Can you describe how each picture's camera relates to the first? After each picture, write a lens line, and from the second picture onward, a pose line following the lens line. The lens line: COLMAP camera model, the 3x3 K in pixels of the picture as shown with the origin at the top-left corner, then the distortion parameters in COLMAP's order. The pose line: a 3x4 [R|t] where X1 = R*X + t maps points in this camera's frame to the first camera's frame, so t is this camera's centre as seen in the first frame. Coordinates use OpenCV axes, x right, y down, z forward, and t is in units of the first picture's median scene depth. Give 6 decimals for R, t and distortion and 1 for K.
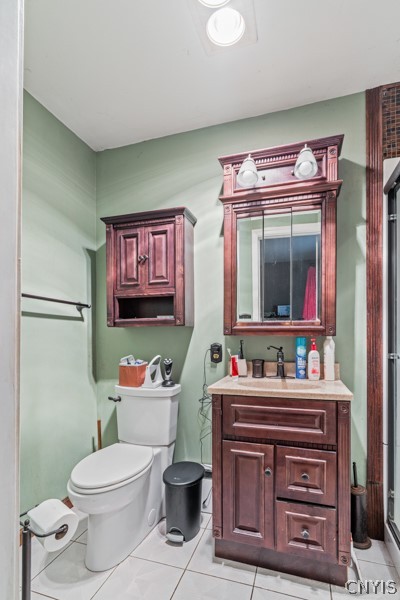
lens RADIAL K [[312.1, 0, 199.6], [0, 312.1, 331.4], [0, 0, 1]] dist [-0.000891, 0.000351]
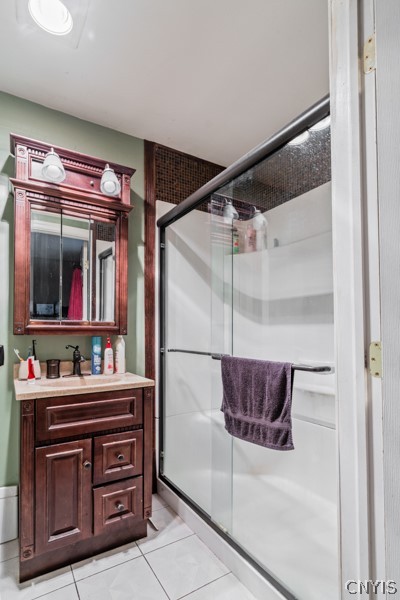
lens RADIAL K [[307.0, 0, 199.7], [0, 307.0, 329.2], [0, 0, 1]] dist [0.001516, 0.000777]
pose [[0.640671, 0.010630, 0.767742, -0.281392], [-0.005882, 0.999943, -0.008936, 0.001086], [-0.767793, 0.001209, 0.640697, 0.039375]]
